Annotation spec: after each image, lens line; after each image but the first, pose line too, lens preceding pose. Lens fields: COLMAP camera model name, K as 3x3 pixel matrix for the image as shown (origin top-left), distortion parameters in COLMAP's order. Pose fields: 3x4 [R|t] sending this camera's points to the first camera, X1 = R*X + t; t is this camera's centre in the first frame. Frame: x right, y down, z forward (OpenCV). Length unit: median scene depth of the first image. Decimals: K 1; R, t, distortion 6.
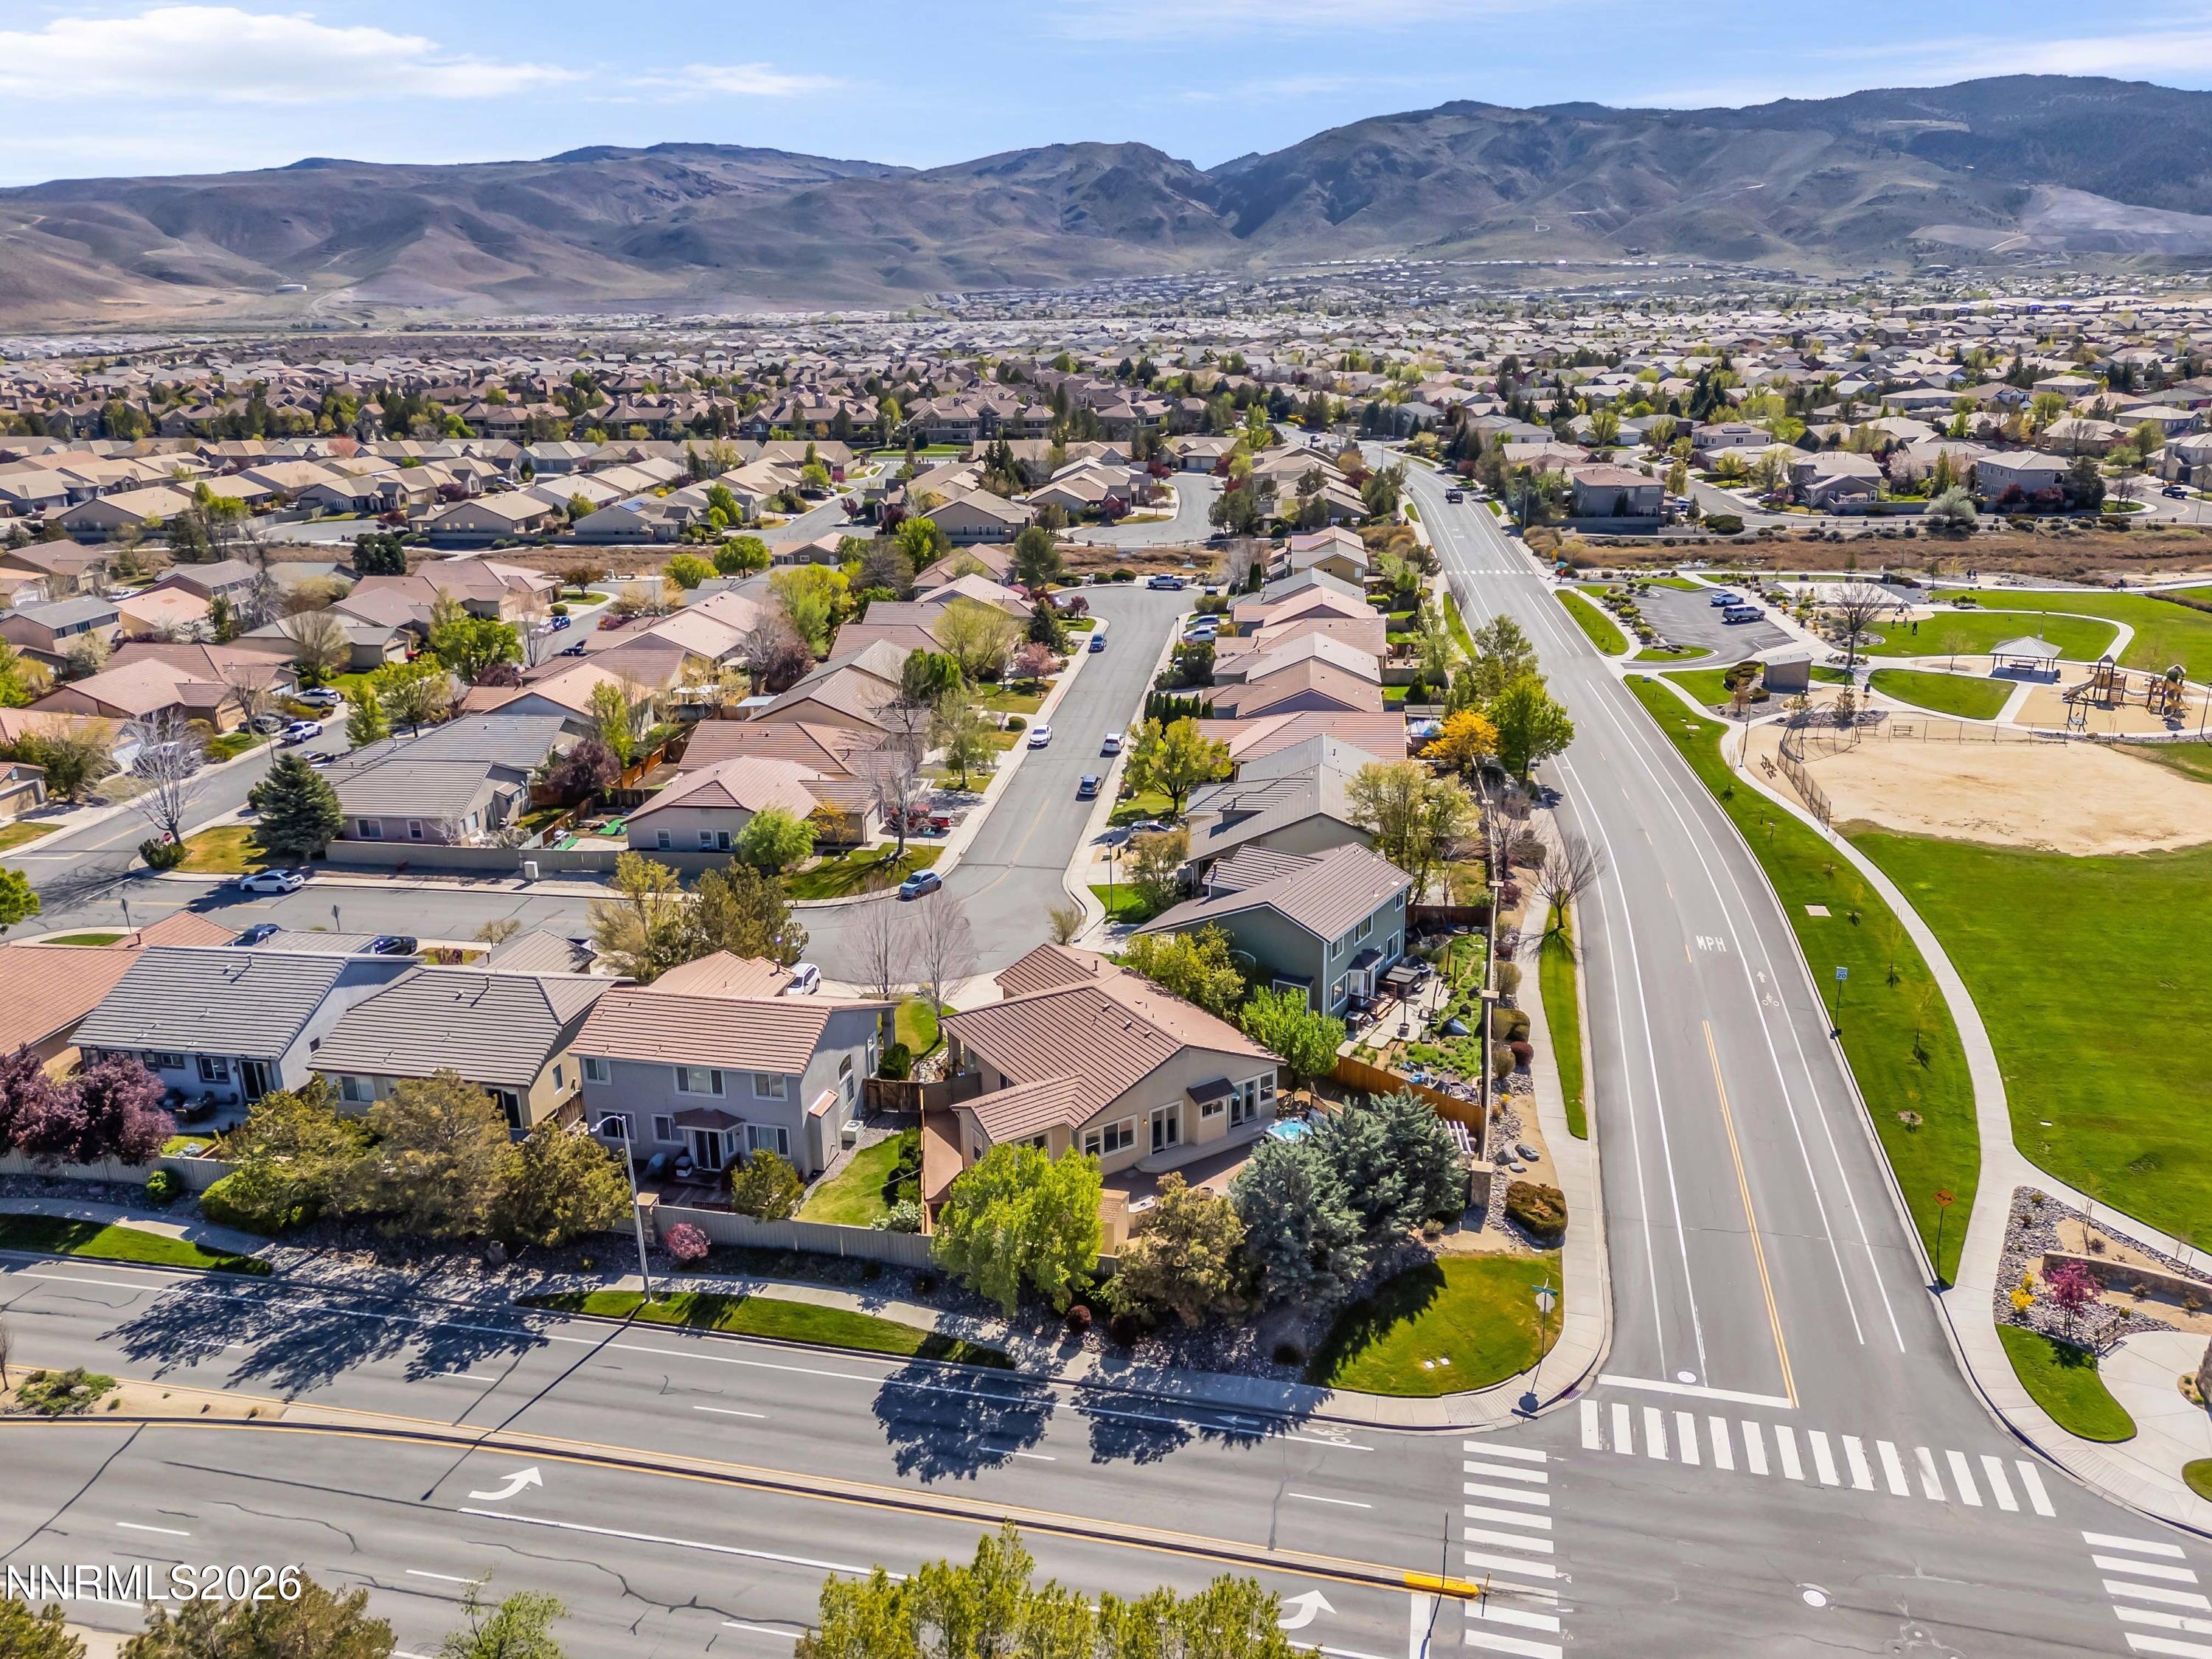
lens RADIAL K [[1626.3, 0, 1106.0], [0, 1626.3, 829.5], [0, 0, 1]] dist [0.085225, -0.081632]
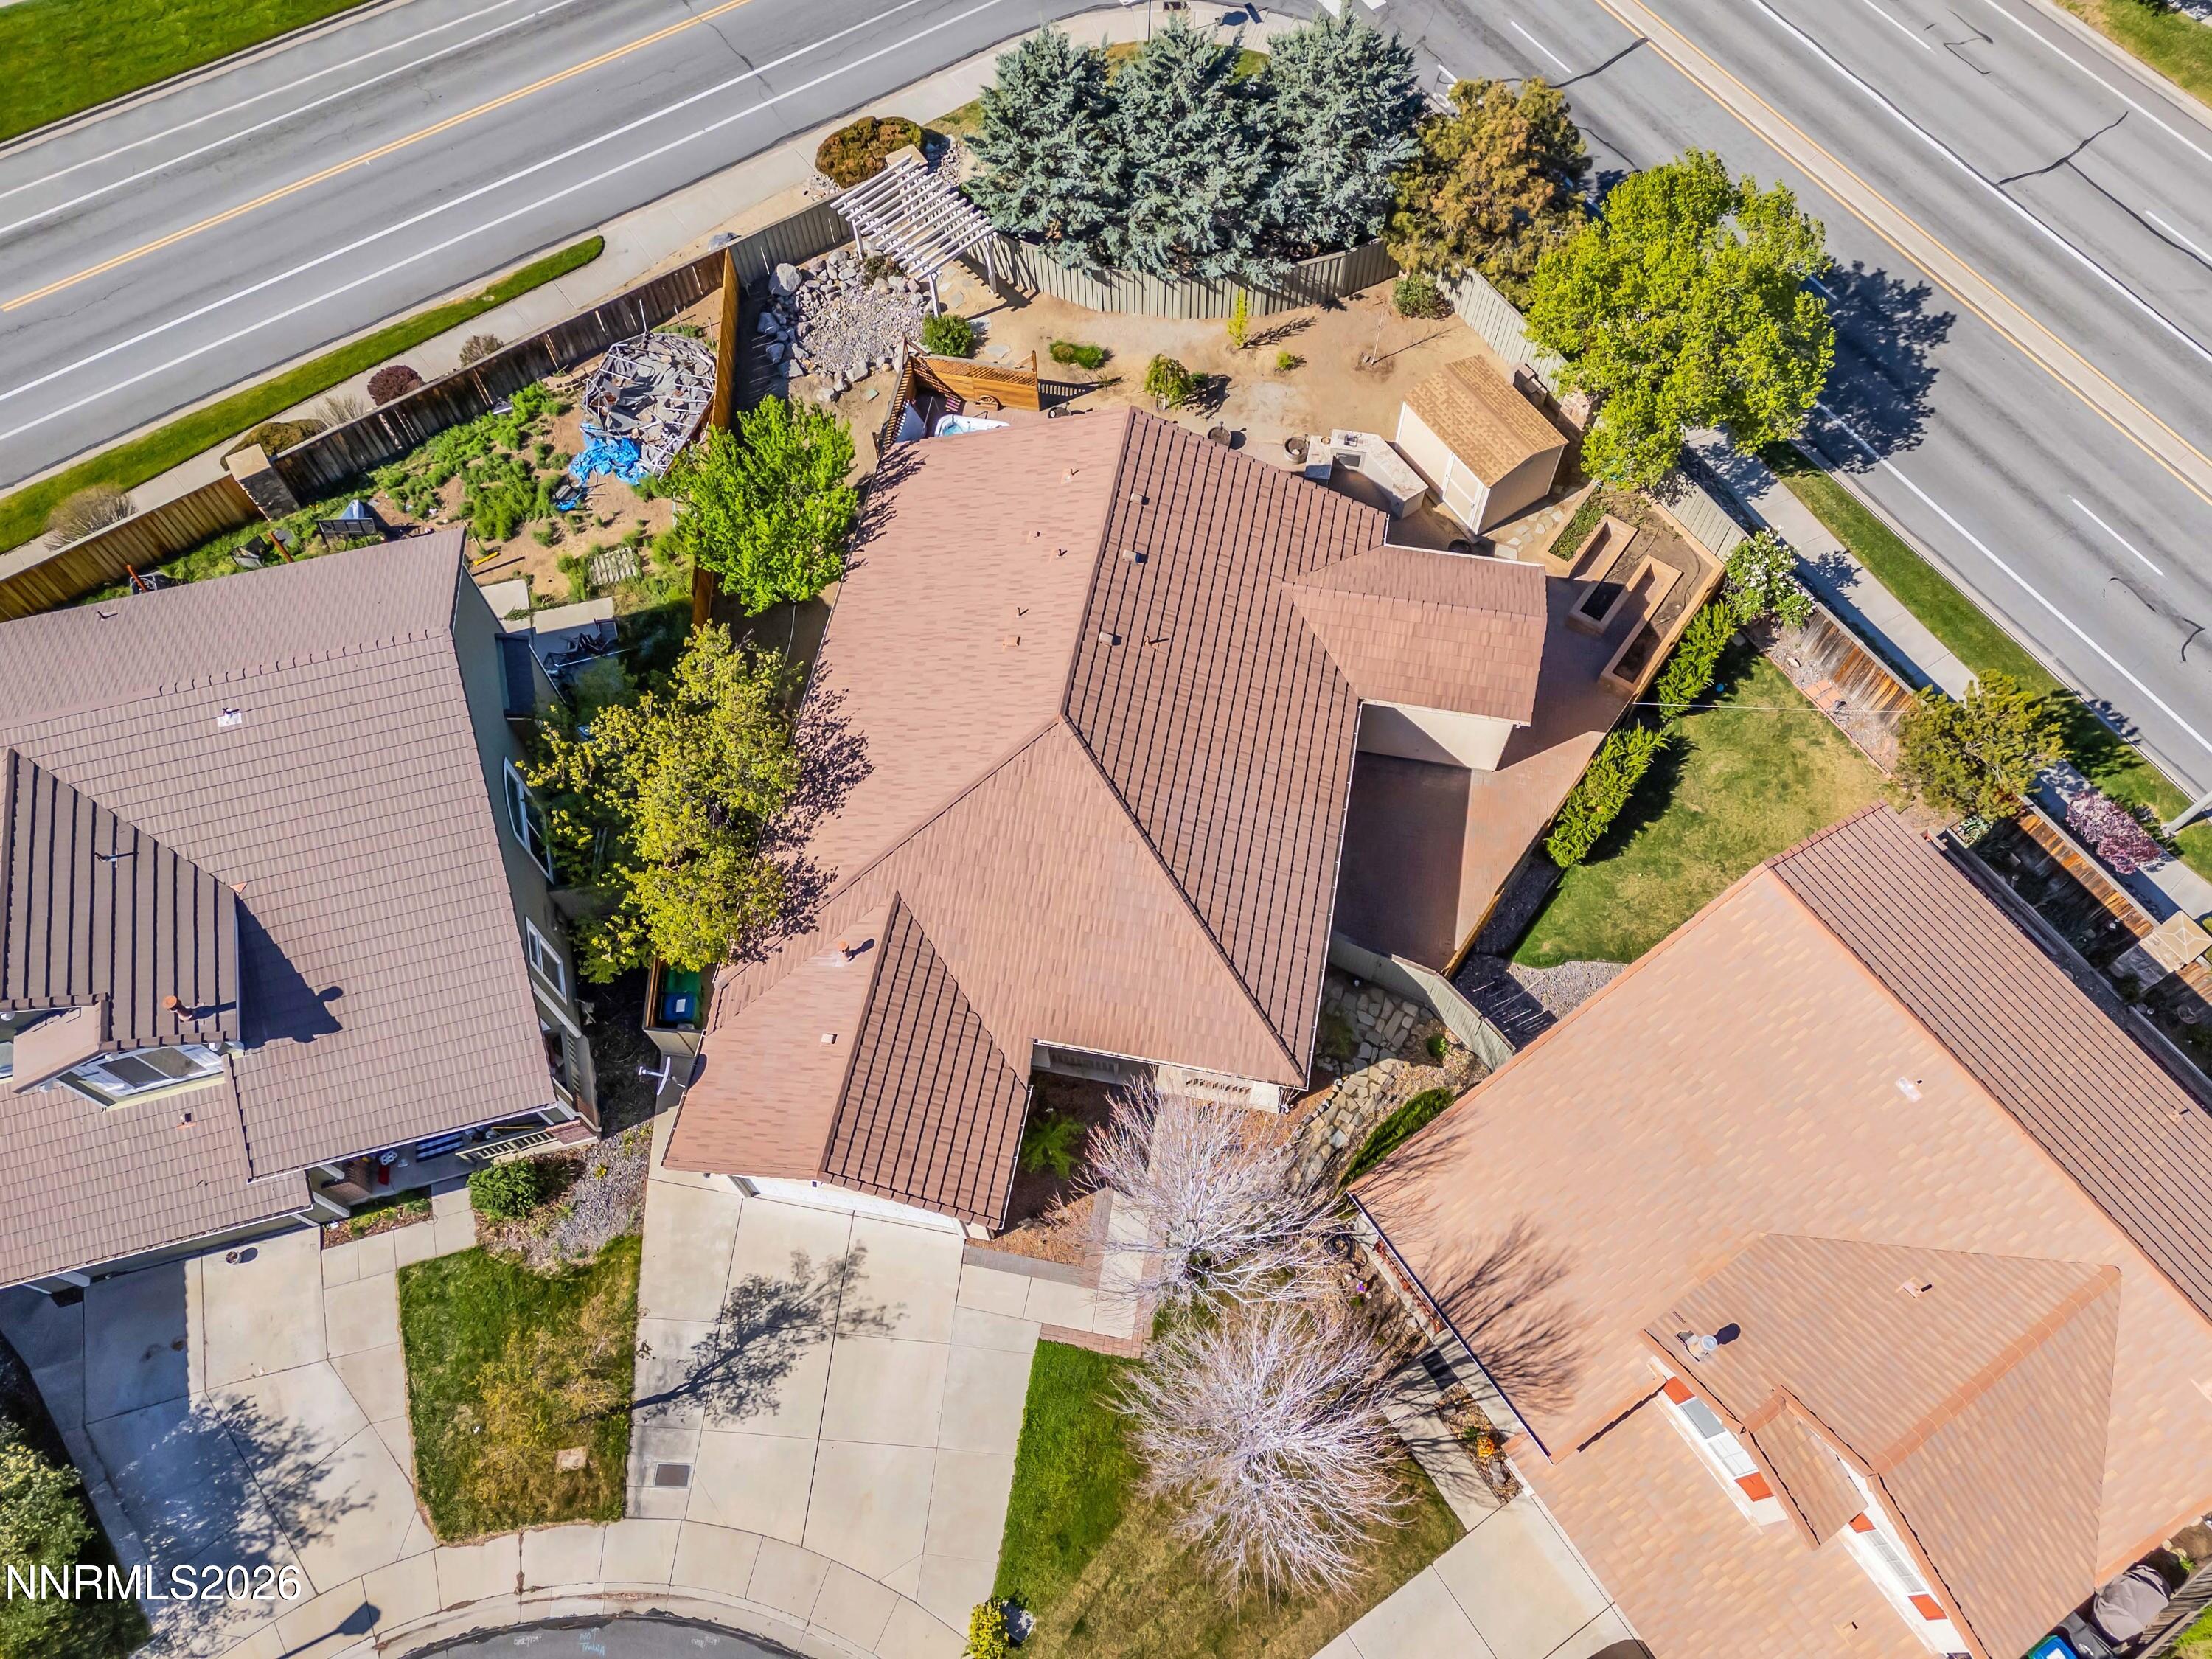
lens RADIAL K [[1648.0, 0, 1106.0], [0, 1648.0, 829.5], [0, 0, 1]] dist [0.041287, 0.002531]
pose [[-0.733677, -0.590578, 0.336059, -0.163132], [0.238478, 0.239313, 0.941200, -0.265984], [-0.636275, 0.770680, -0.034739, 0.988197]]
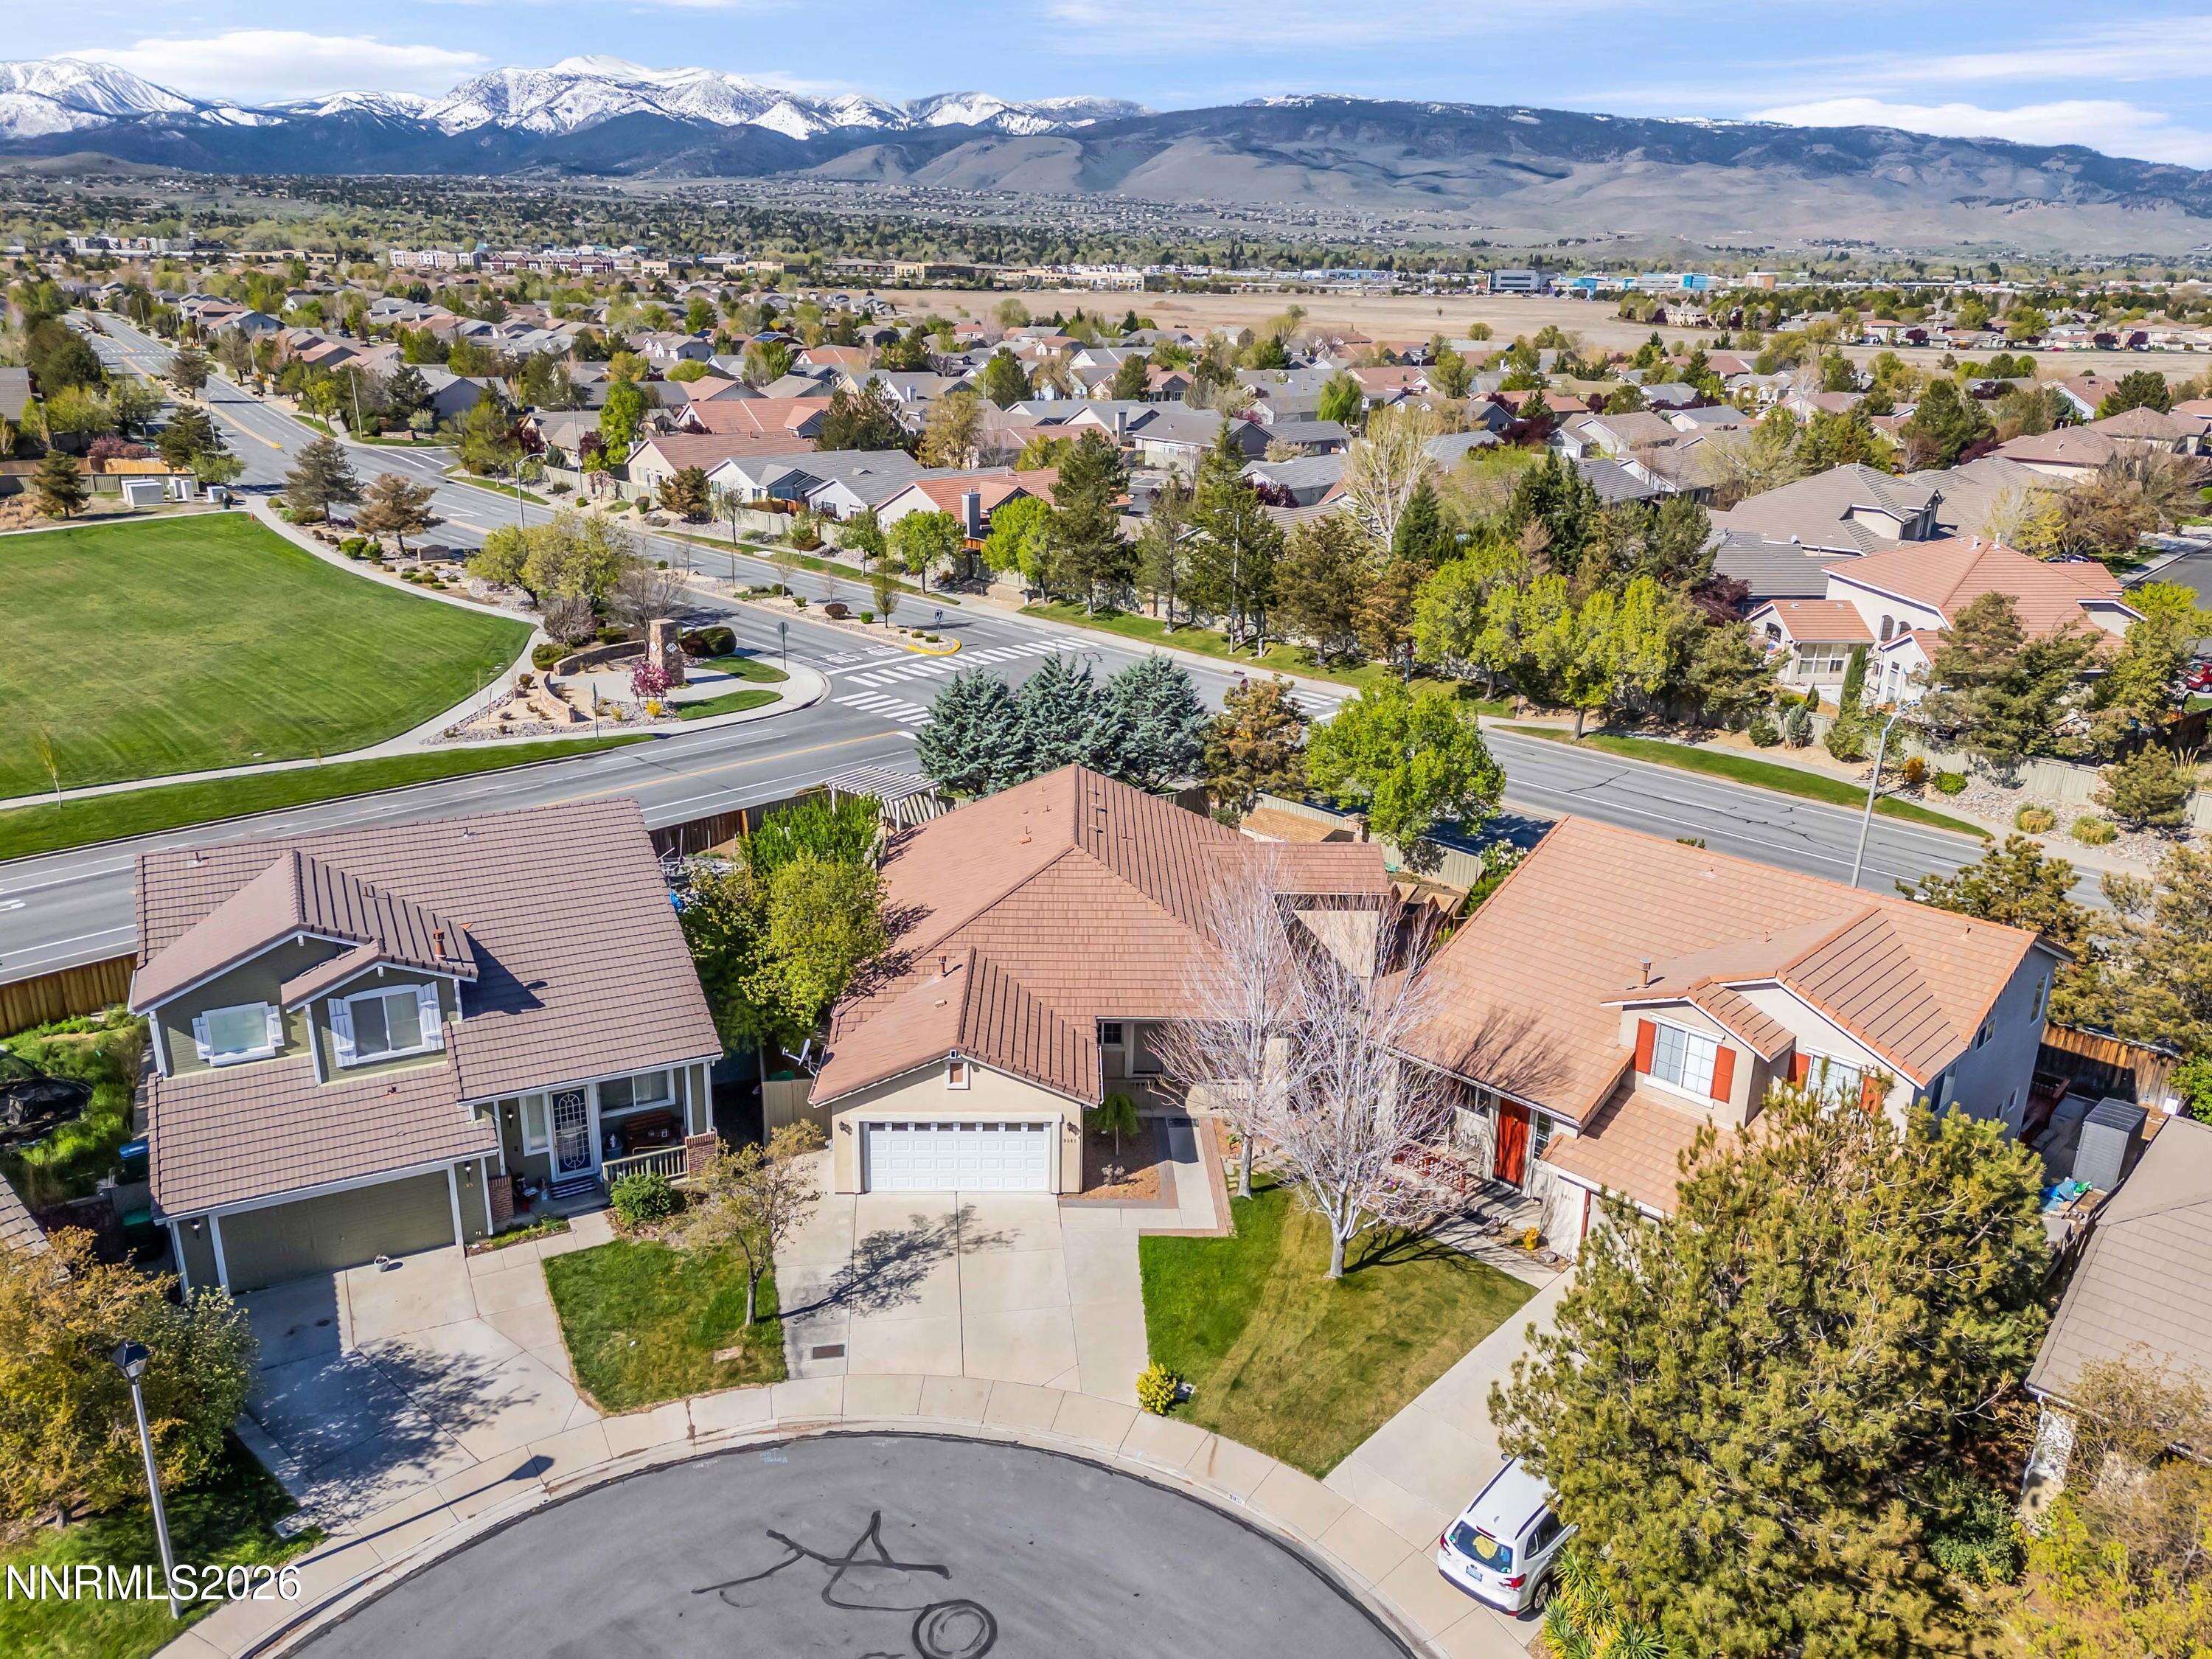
lens RADIAL K [[1643.0, 0, 1126.7], [0, 1643.0, 829.1], [0, 0, 1]] dist [0.049927, -0.038114]
pose [[-0.860670, -0.161742, 0.482791, -0.284627], [0.154692, 0.820318, 0.550589, -0.209103], [-0.485096, 0.548559, -0.681003, 1.320136]]
